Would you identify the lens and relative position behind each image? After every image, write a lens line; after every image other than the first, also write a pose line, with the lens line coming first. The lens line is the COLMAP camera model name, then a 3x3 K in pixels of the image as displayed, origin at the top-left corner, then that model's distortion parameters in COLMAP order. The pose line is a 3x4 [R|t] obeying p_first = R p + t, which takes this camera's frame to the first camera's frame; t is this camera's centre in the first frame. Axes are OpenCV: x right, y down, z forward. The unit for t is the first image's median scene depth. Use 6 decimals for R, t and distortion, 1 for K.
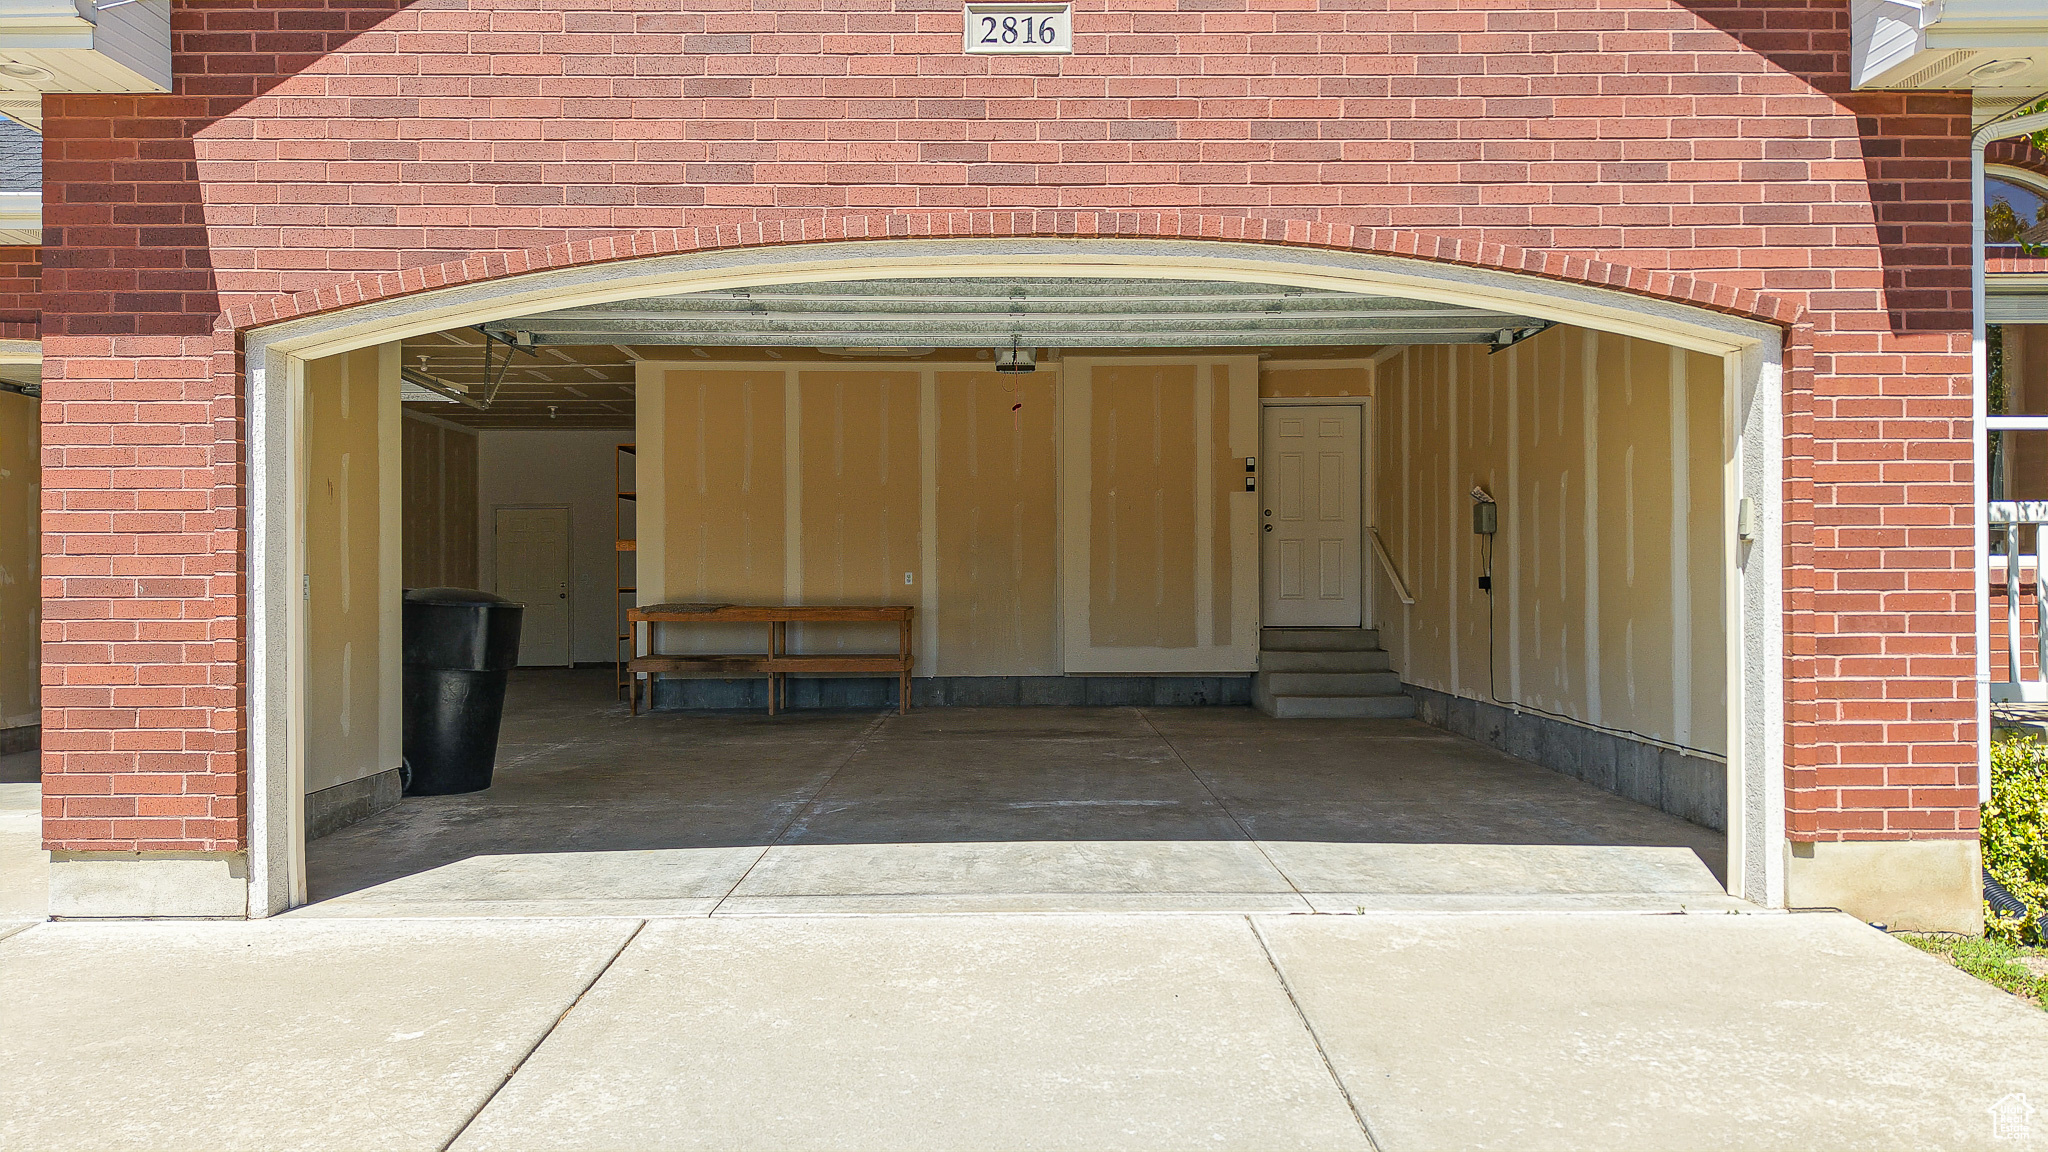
lens RADIAL K [[1365.7, 0, 1024.0], [0, 1365.7, 576.0], [0, 0, 1]] dist [0.041721, -0.053093]
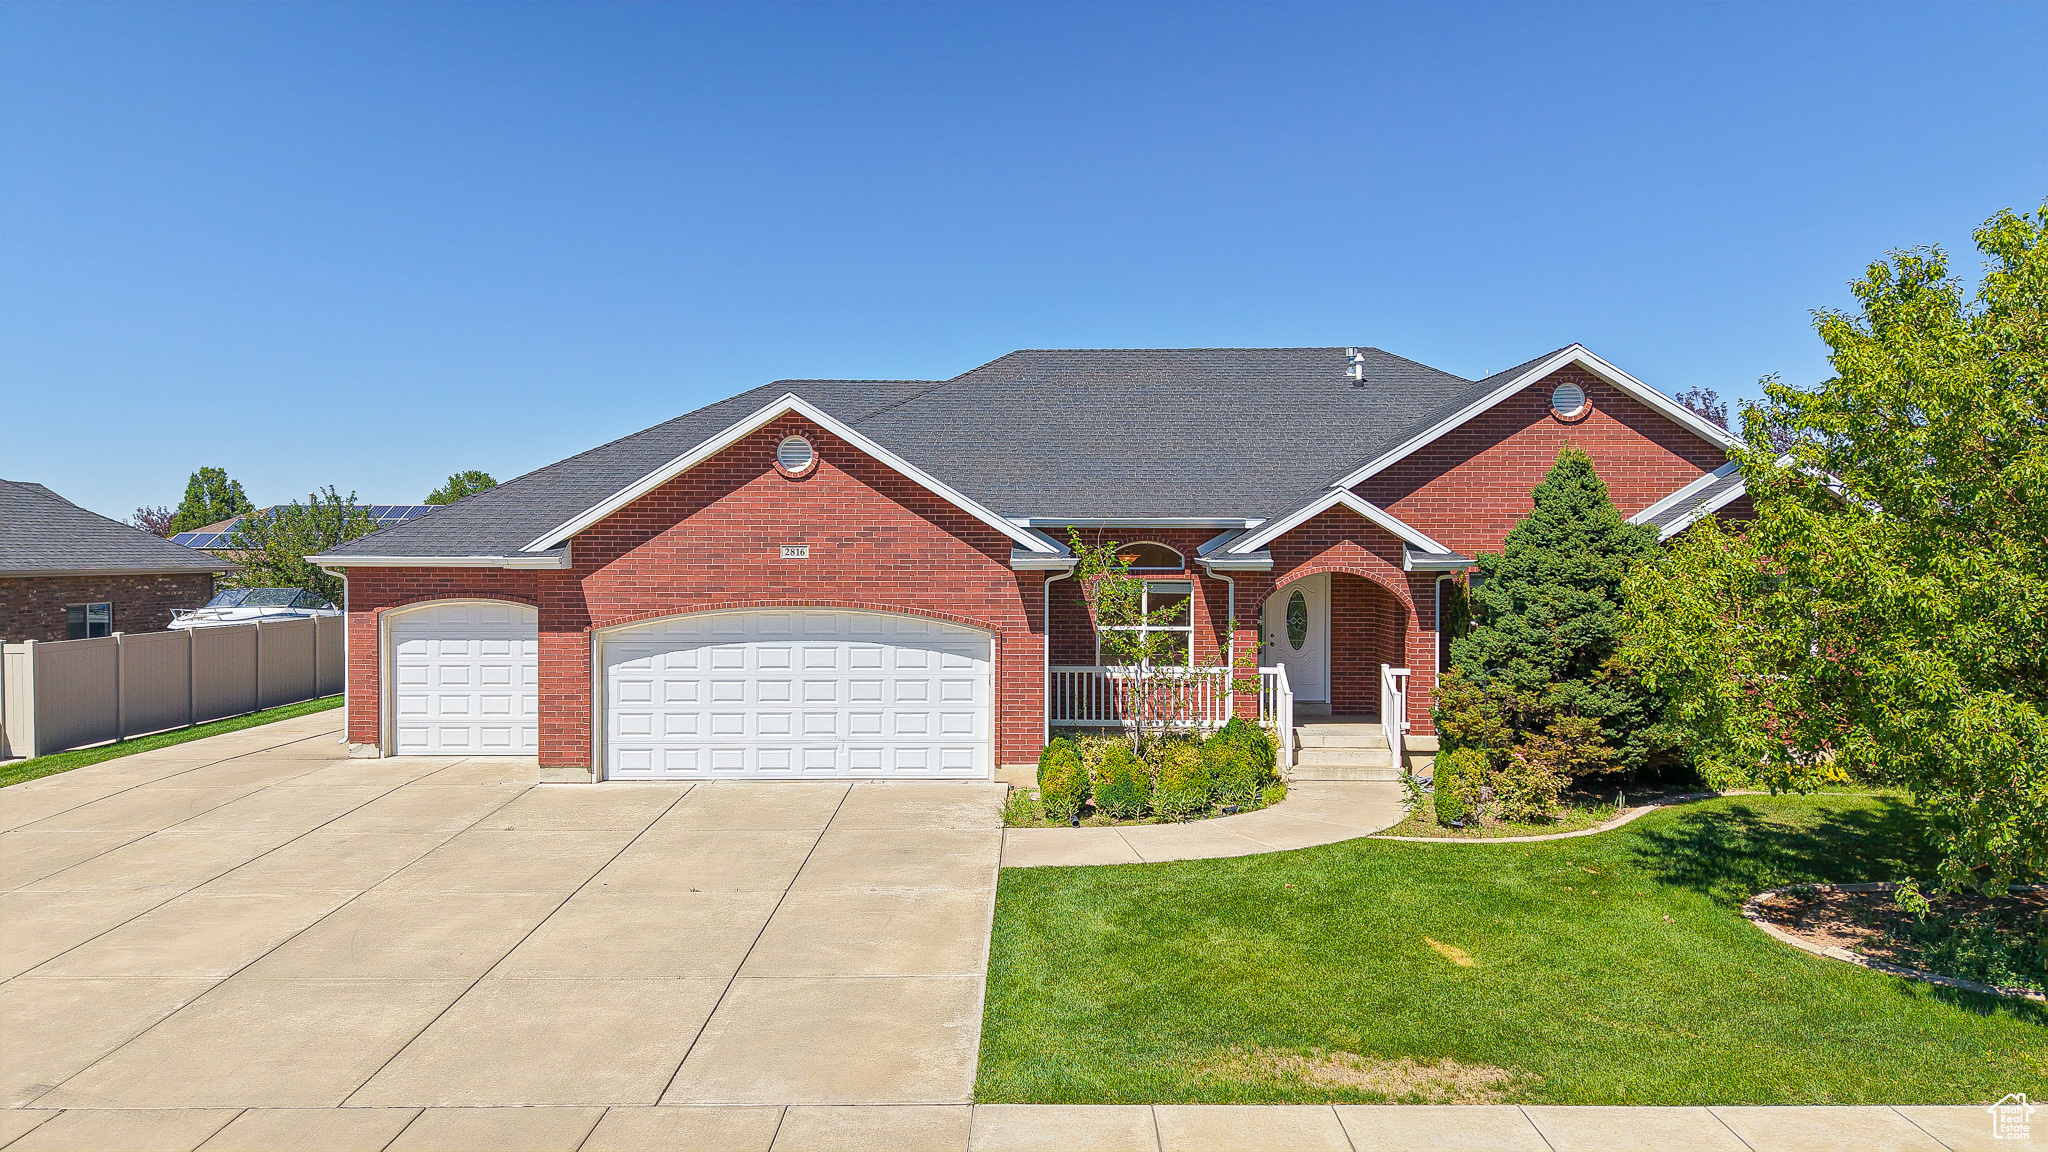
lens RADIAL K [[1365.7, 0, 1024.0], [0, 1365.7, 576.0], [0, 0, 1]] dist [0.041721, -0.053093]
pose [[0.999919, 0.006334, -0.011043, 0.676727], [-0.006087, 0.999734, 0.022224, -0.419111], [0.011181, -0.022155, 0.999692, -2.797706]]
